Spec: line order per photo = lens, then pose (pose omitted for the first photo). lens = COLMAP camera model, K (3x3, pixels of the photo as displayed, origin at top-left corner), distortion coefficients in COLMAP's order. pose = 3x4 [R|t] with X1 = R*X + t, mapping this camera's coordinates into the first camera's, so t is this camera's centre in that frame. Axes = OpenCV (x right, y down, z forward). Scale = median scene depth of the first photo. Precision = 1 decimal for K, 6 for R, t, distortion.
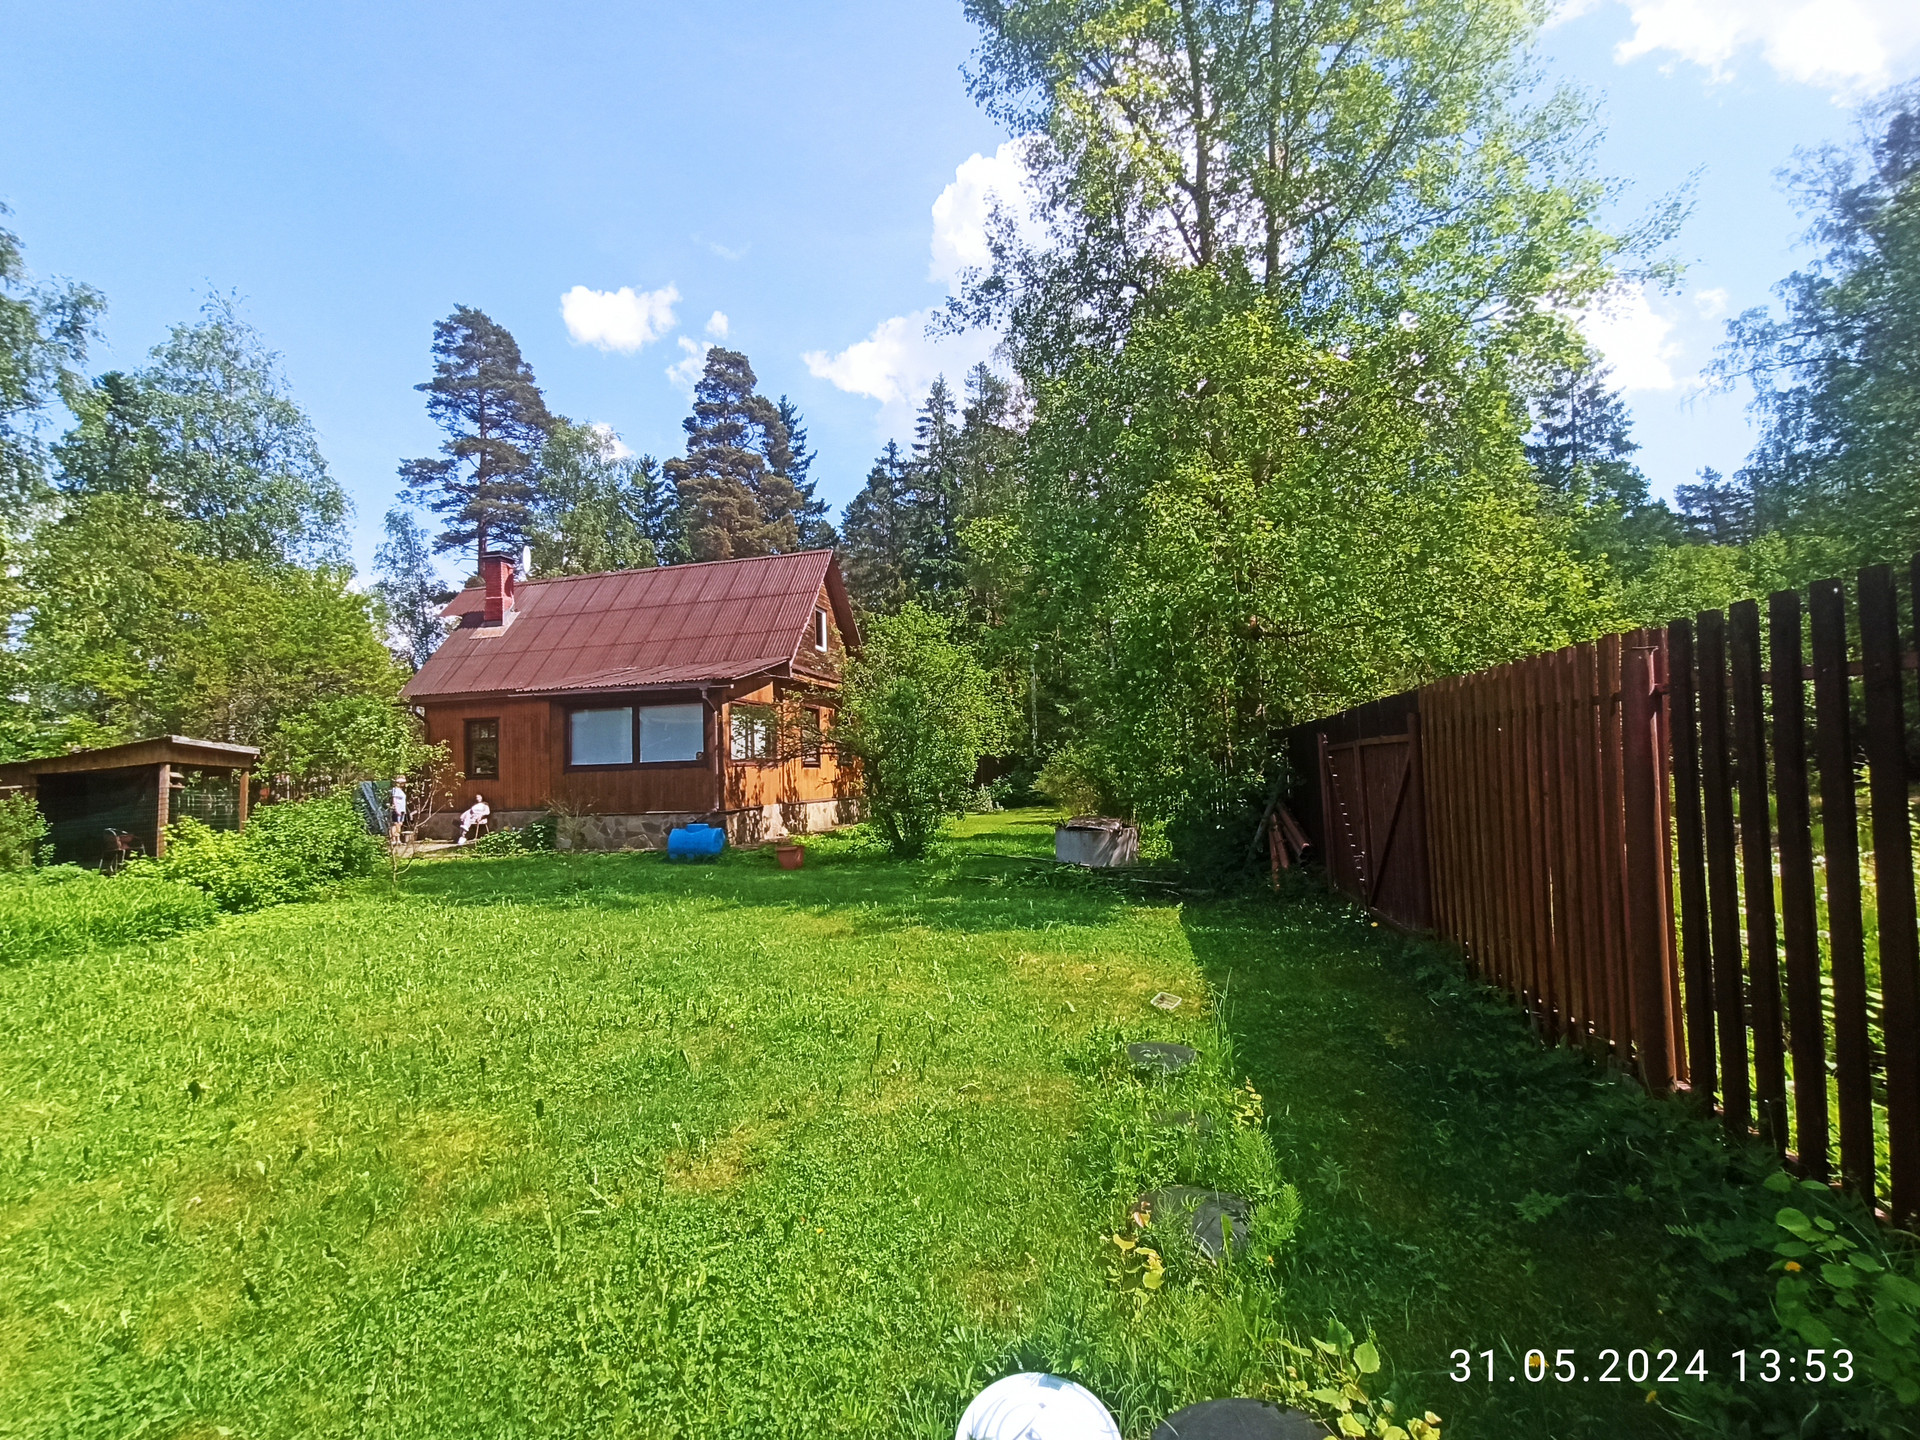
lens RADIAL K [[897.4, 0, 950.7], [0, 897.4, 720.6], [0, 0, 1]] dist [-0.059031, 0.046029]
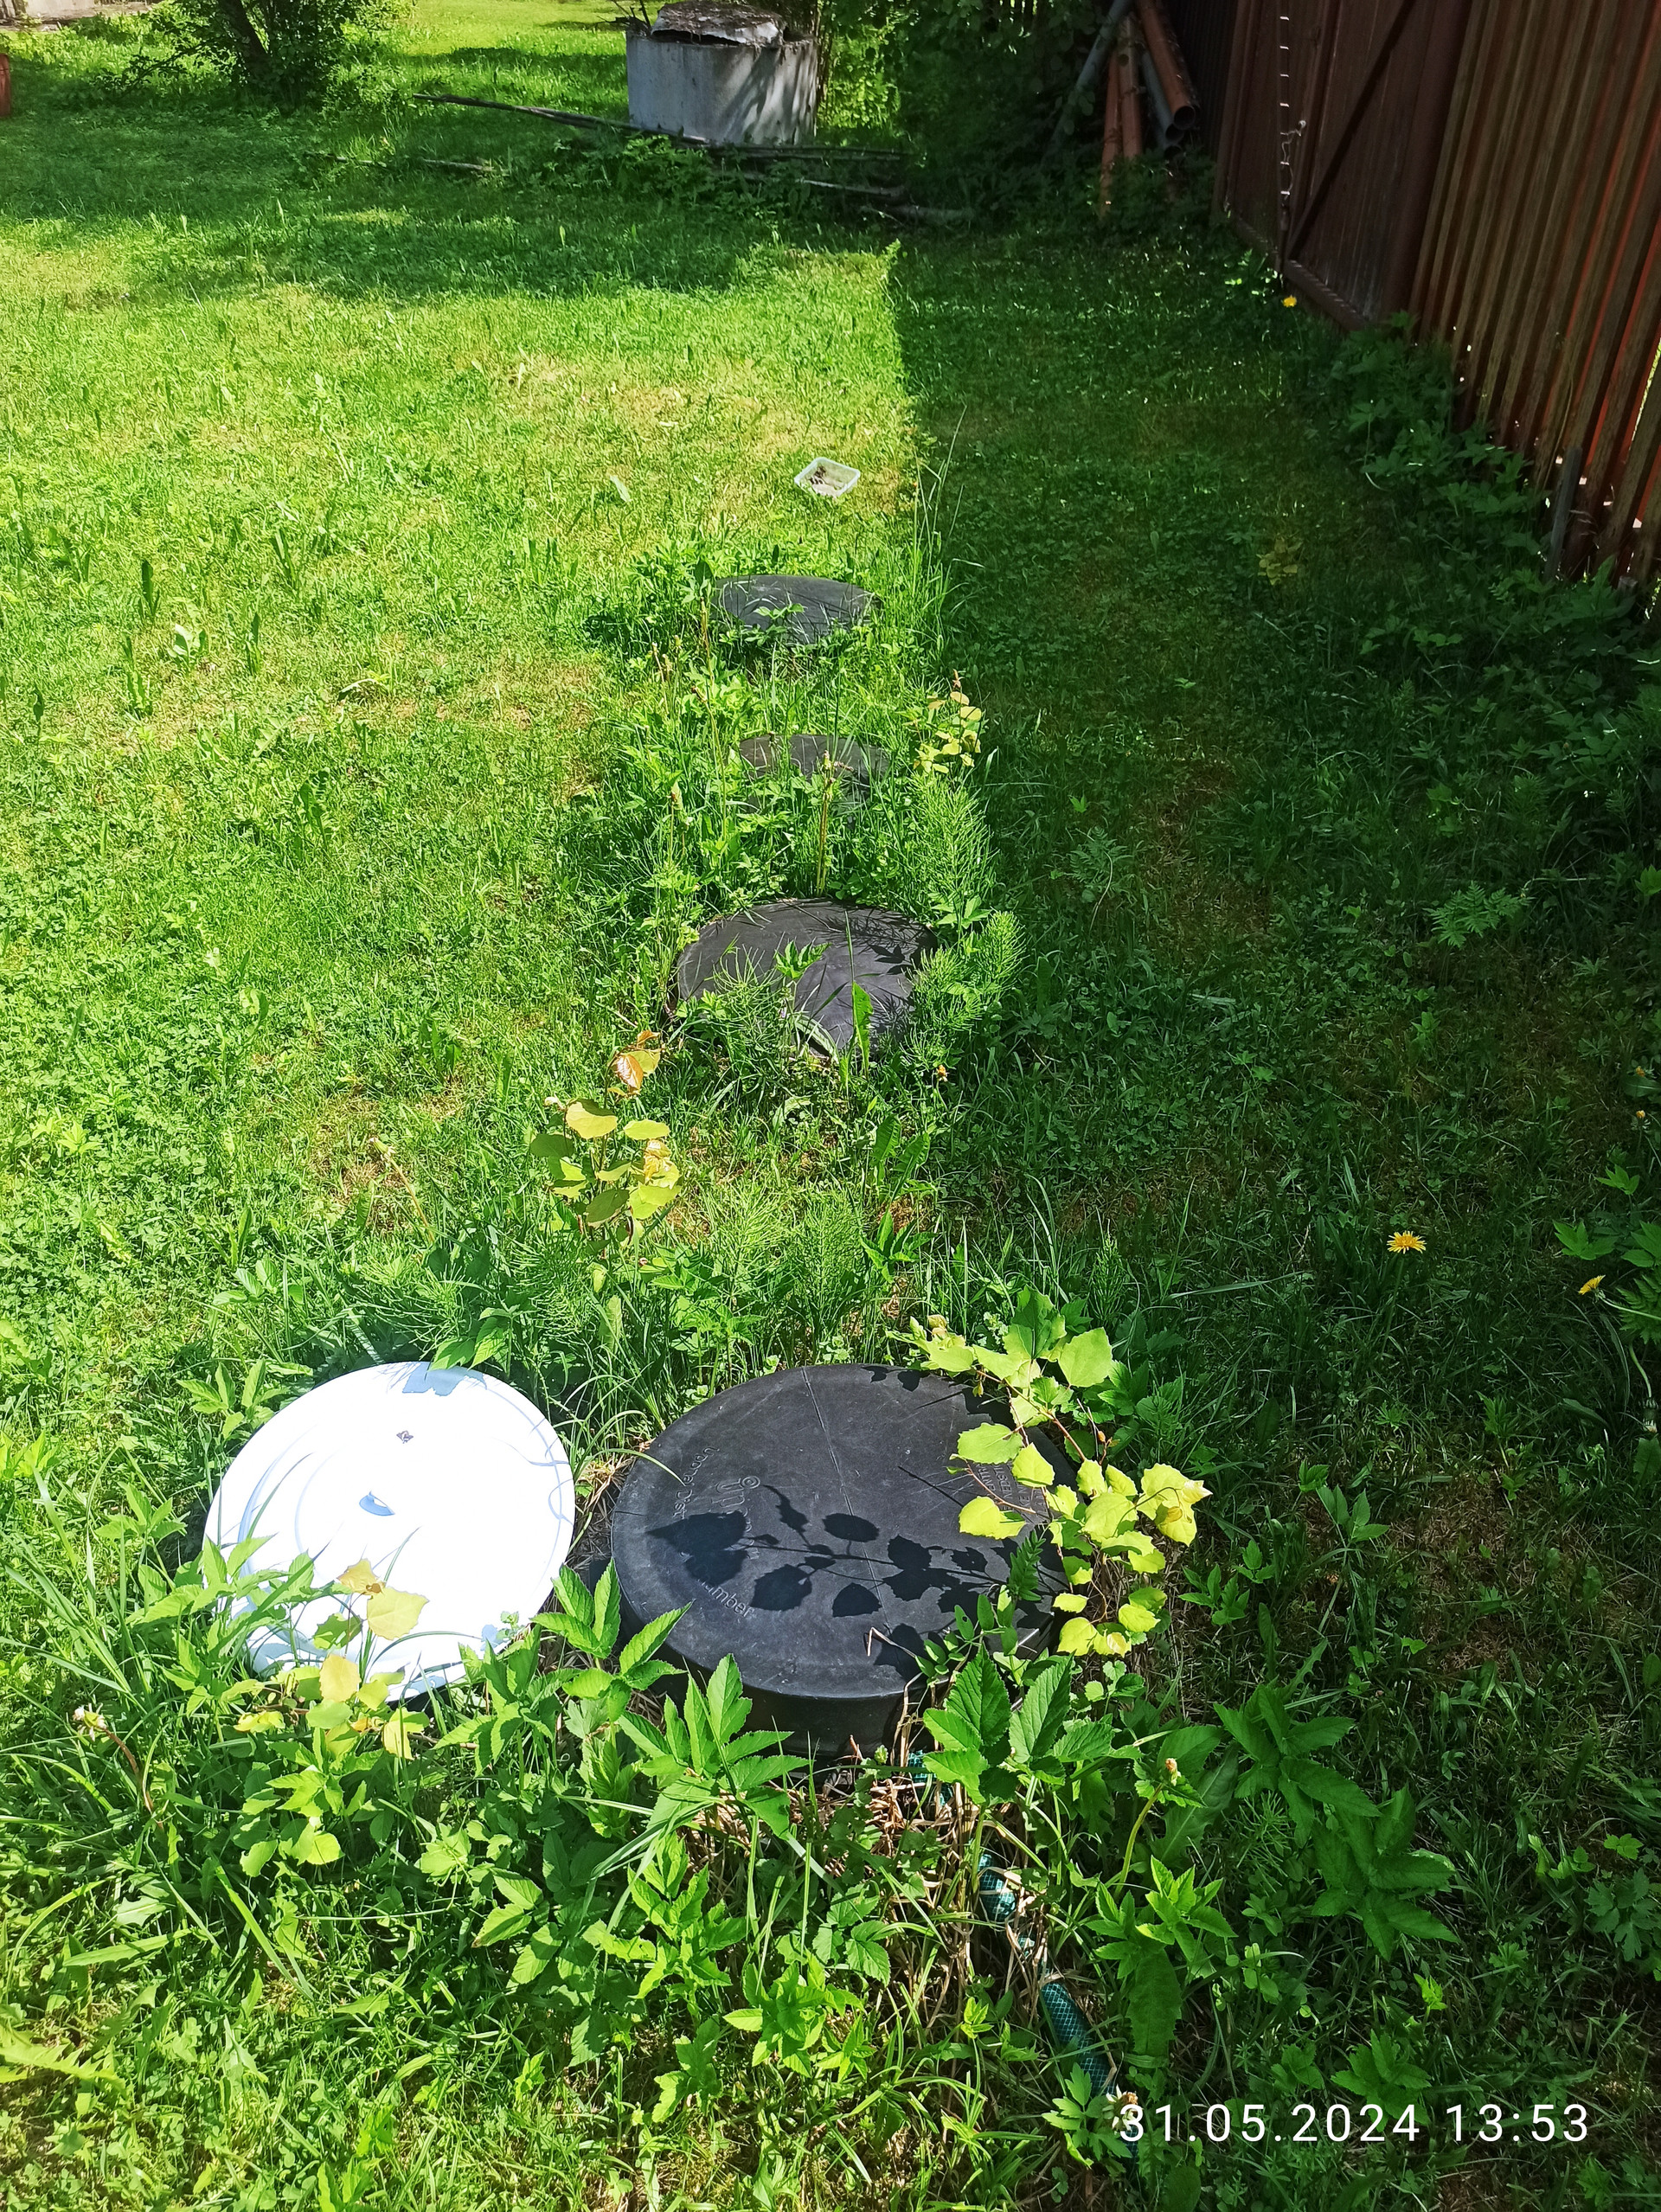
lens RADIAL K [[1625.2, 0, 821.4], [0, 1625.2, 1102.9], [0, 0, 1]] dist [0.079196, -0.065000]
pose [[0.981448, -0.071341, 0.177963, 0.063585], [-0.057107, 0.777297, 0.626537, 0.032630], [-0.183027, -0.625076, 0.758802, 0.148766]]
